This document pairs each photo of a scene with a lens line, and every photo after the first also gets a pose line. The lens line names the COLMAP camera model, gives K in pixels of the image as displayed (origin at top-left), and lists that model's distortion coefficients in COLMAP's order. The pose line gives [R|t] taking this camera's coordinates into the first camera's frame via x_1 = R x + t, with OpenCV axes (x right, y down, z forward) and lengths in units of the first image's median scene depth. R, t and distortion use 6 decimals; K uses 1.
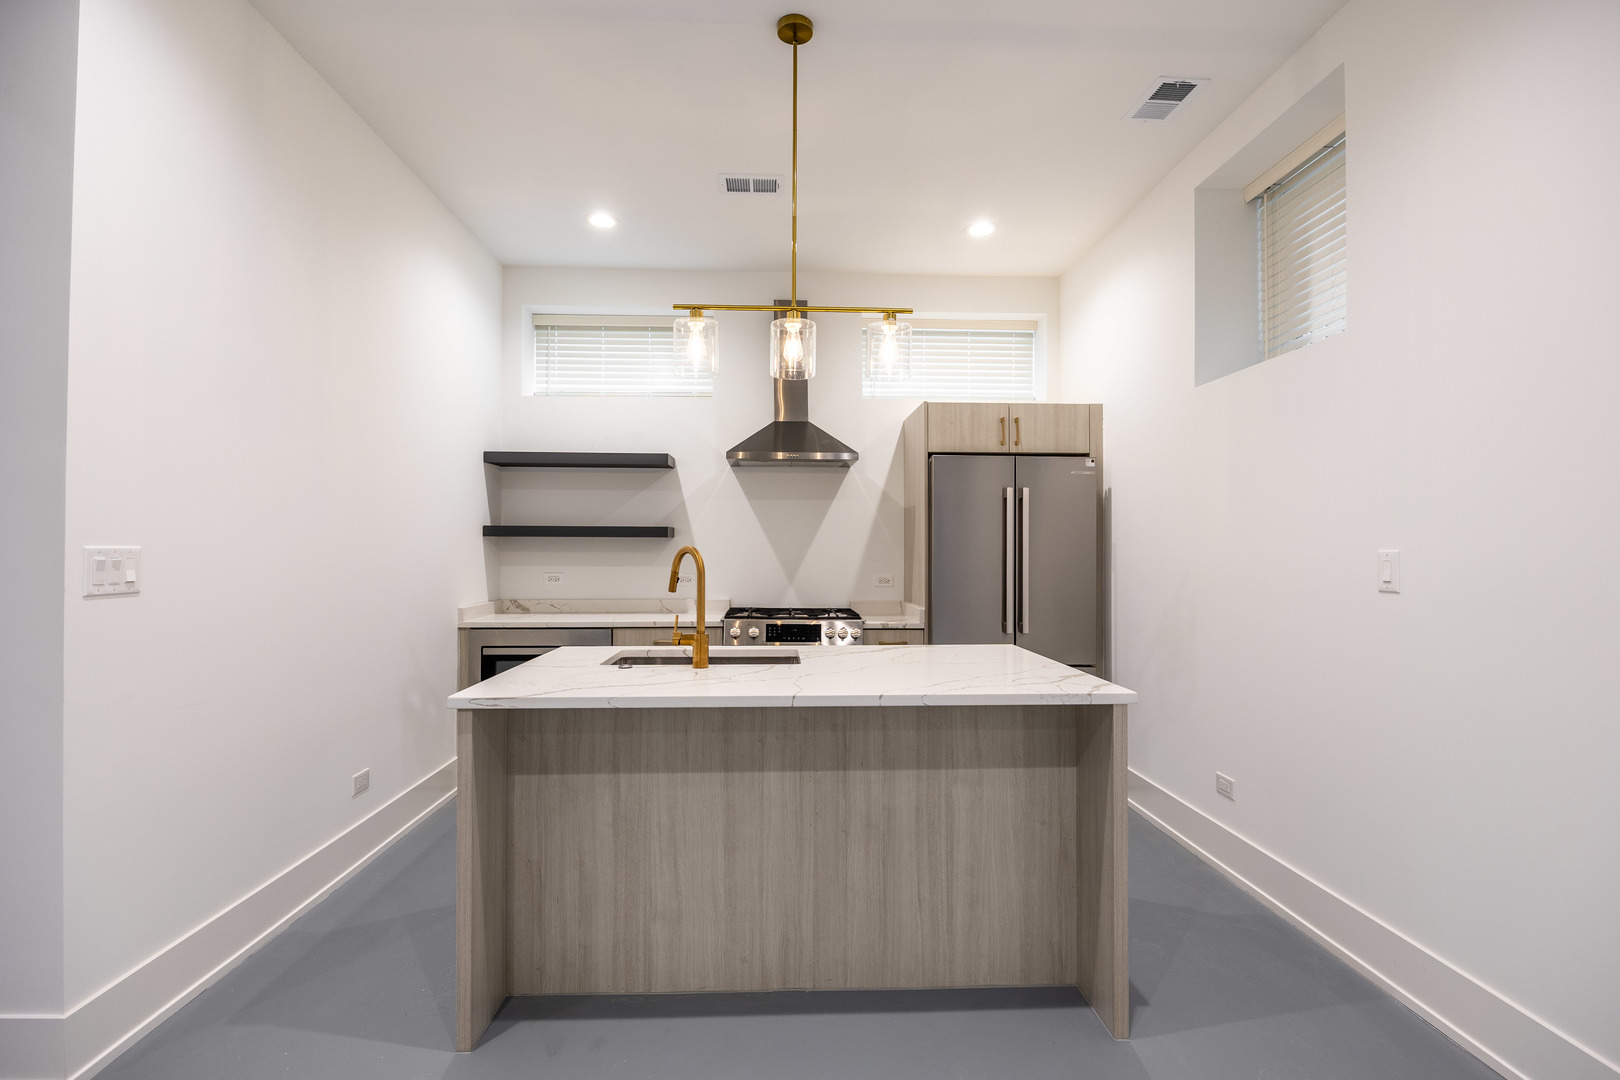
lens RADIAL K [[774.0, 0, 810.0], [0, 774.0, 540.0], [0, 0, 1]] dist [-0.011264, -0.000351]
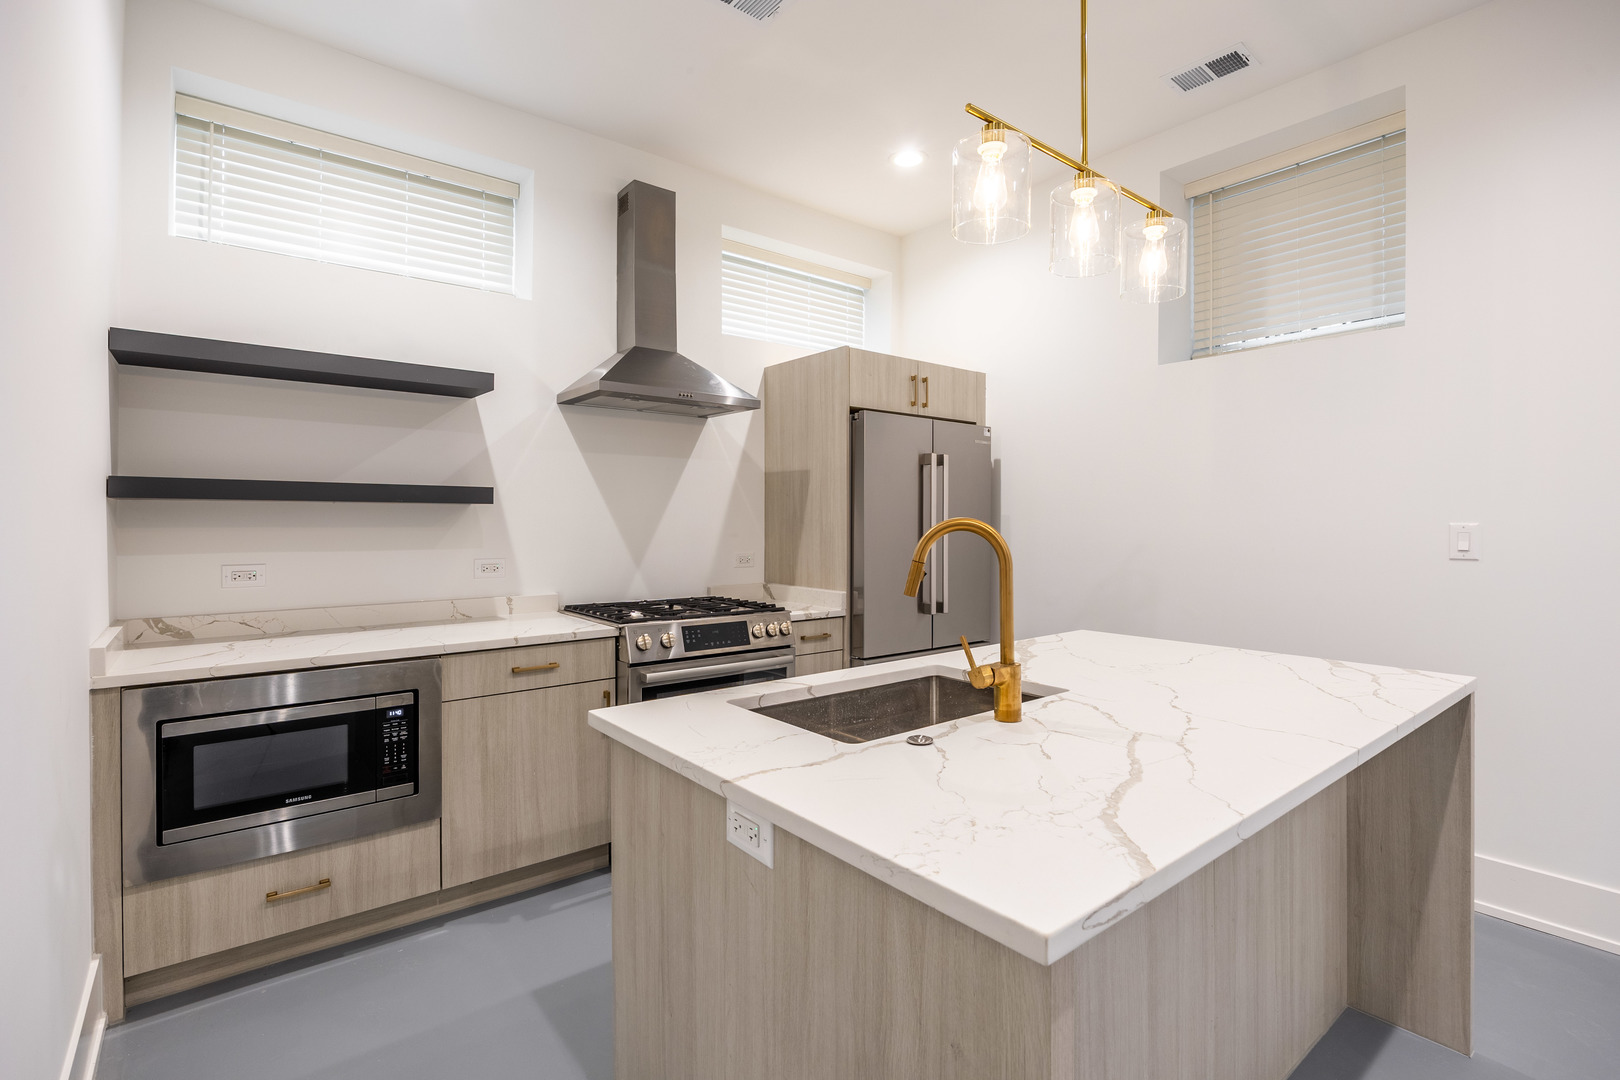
lens RADIAL K [[743.3, 0, 824.6], [0, 743.3, 520.1], [0, 0, 1]] dist [-0.017591, -0.000203]
pose [[0.803244, -0.001036, 0.595649, -0.358891], [-0.006605, 0.999922, 0.010646, 0.001773], [-0.595613, -0.012486, 0.803174, 0.372381]]
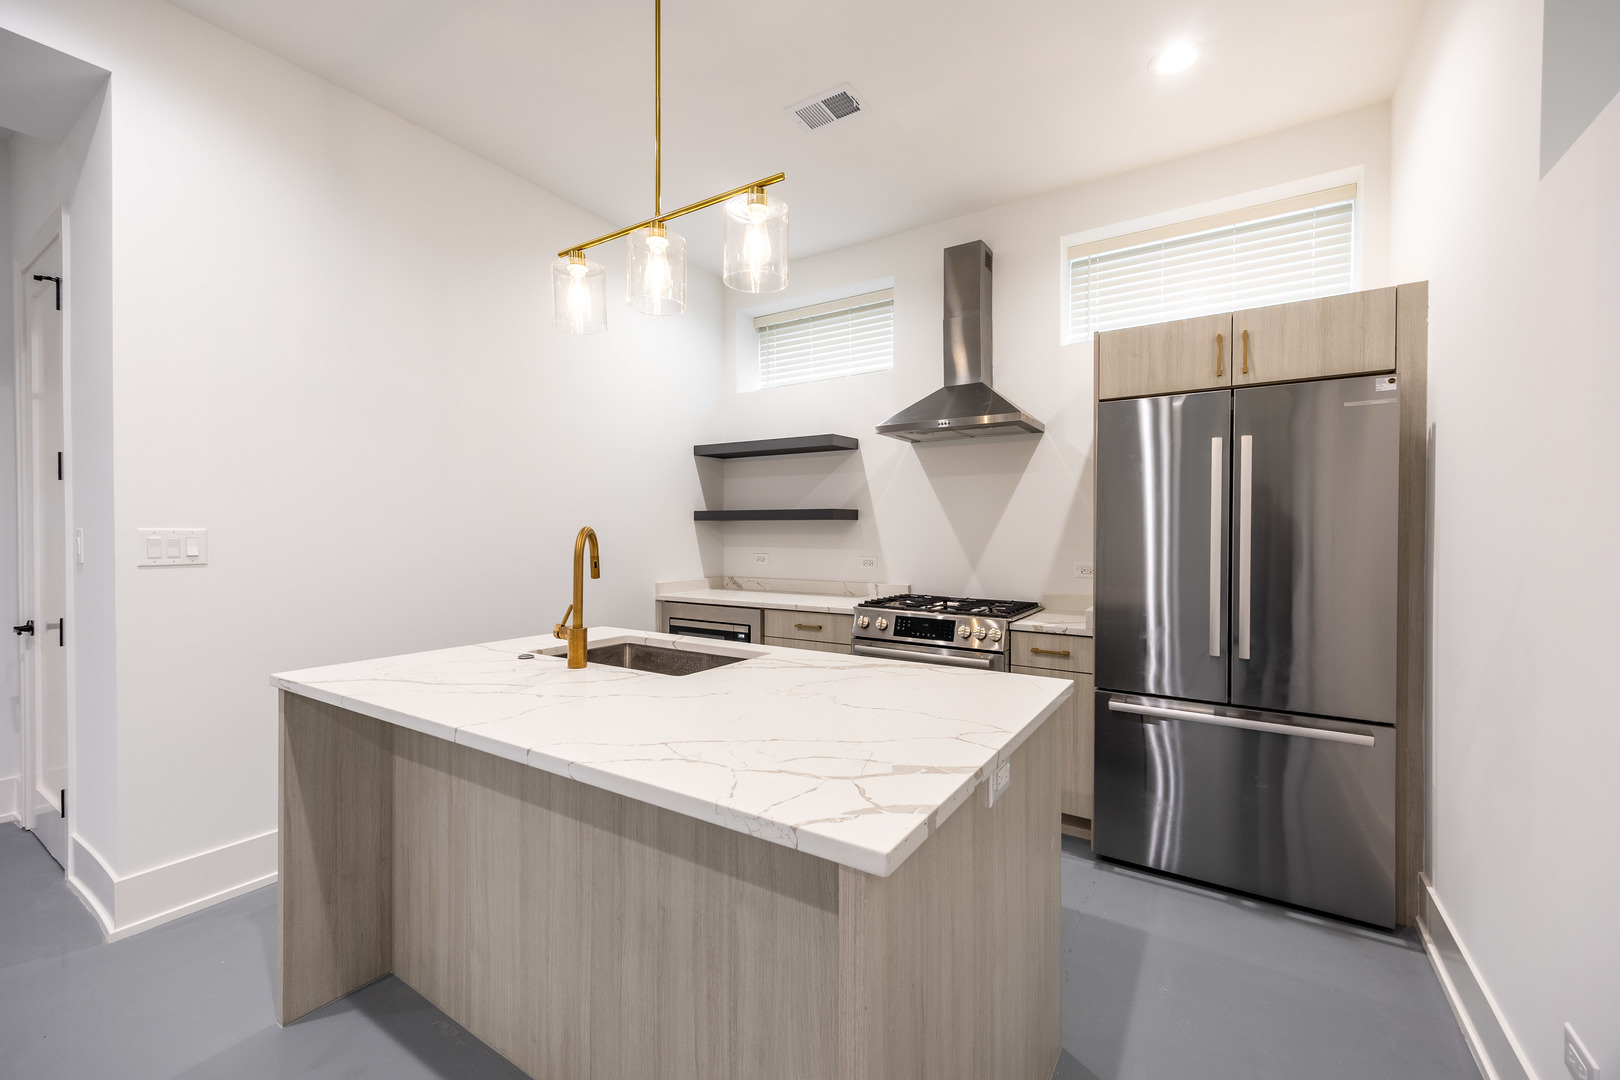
lens RADIAL K [[656.3, 0, 810.0], [0, 656.3, 540.0], [0, 0, 1]] dist [0.012669, -0.000117]
pose [[0.819188, 0.006151, -0.573493, 0.294266], [0.006836, 0.999767, 0.020488, 0.005729], [0.573485, -0.020704, 0.818955, 0.328273]]
